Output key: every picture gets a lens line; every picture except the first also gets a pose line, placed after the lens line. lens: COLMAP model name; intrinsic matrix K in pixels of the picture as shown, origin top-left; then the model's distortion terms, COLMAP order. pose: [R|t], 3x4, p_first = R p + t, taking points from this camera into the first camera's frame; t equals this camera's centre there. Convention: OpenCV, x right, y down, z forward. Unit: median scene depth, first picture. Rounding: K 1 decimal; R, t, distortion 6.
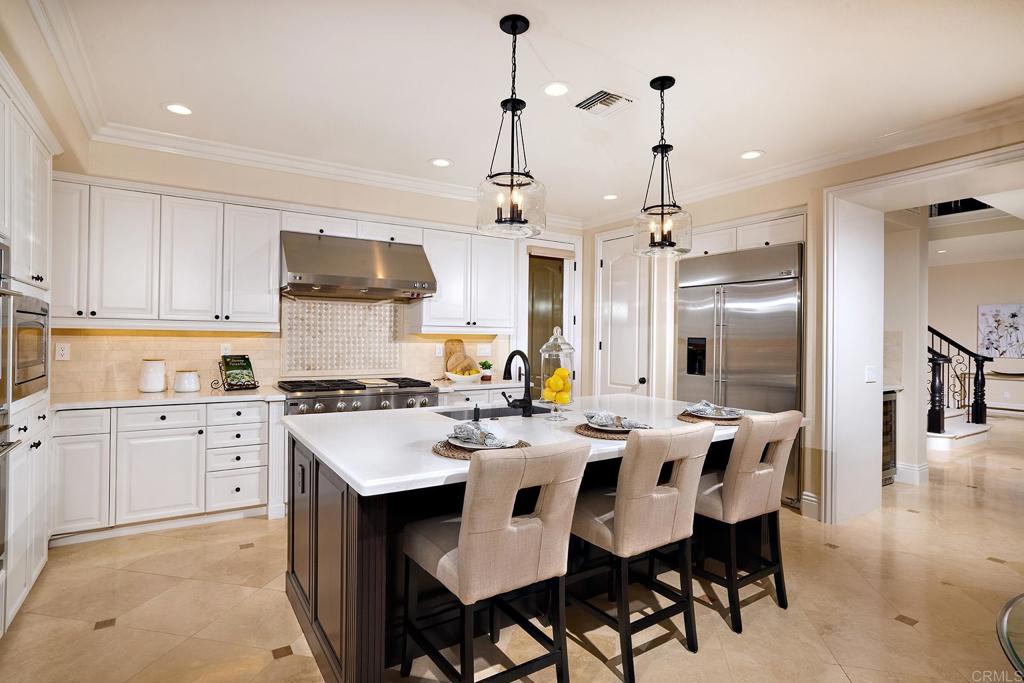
lens RADIAL K [[529.5, 0, 512.0], [0, 529.5, 341.5], [0, 0, 1]] dist [-0.039465, 0.040159]
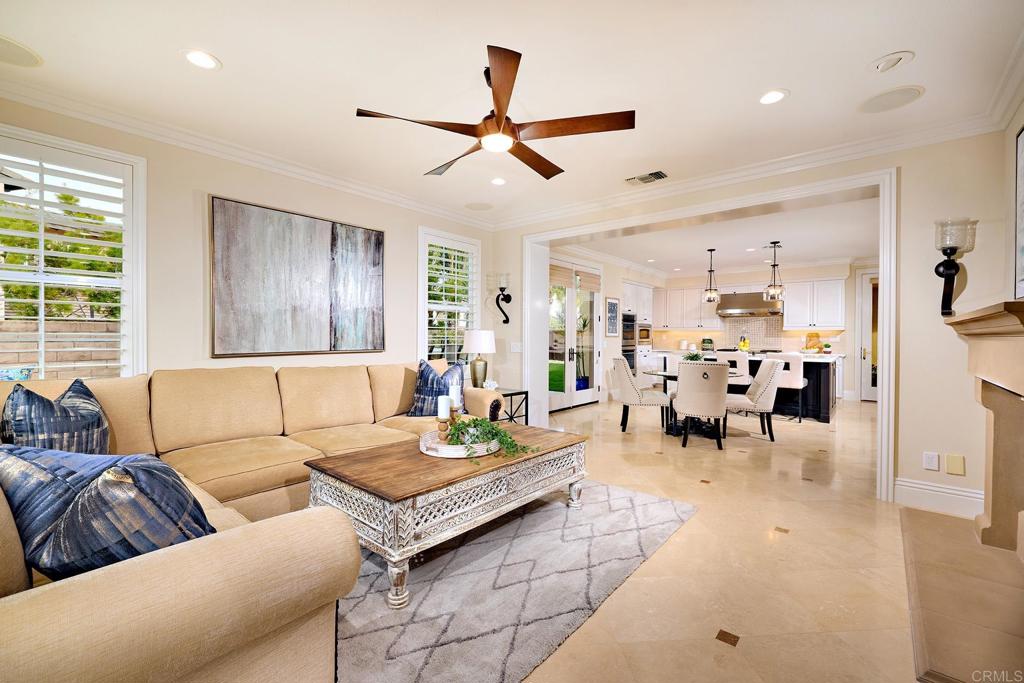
lens RADIAL K [[434.3, 0, 512.0], [0, 434.3, 341.5], [0, 0, 1]] dist [0.008056, -0.000113]
pose [[0.281707, 0.003326, -0.959495, 1.486716], [-0.009639, 0.999953, 0.000636, 0.049177], [0.959452, 0.009069, 0.281725, -0.729447]]
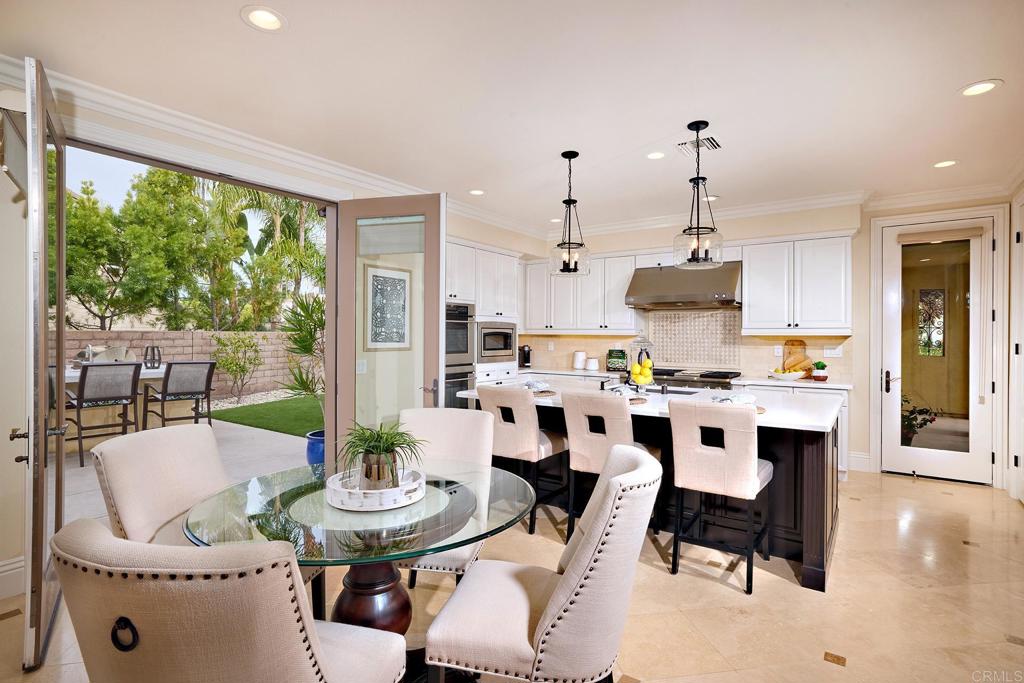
lens RADIAL K [[517.9, 0, 512.0], [0, 517.9, 341.5], [0, 0, 1]] dist [-0.005267, -0.000221]
pose [[0.362966, 0.000164, -0.931802, 0.837313], [-0.007742, 0.999966, -0.002839, 0.007355], [0.931770, 0.008244, 0.362955, 0.114544]]
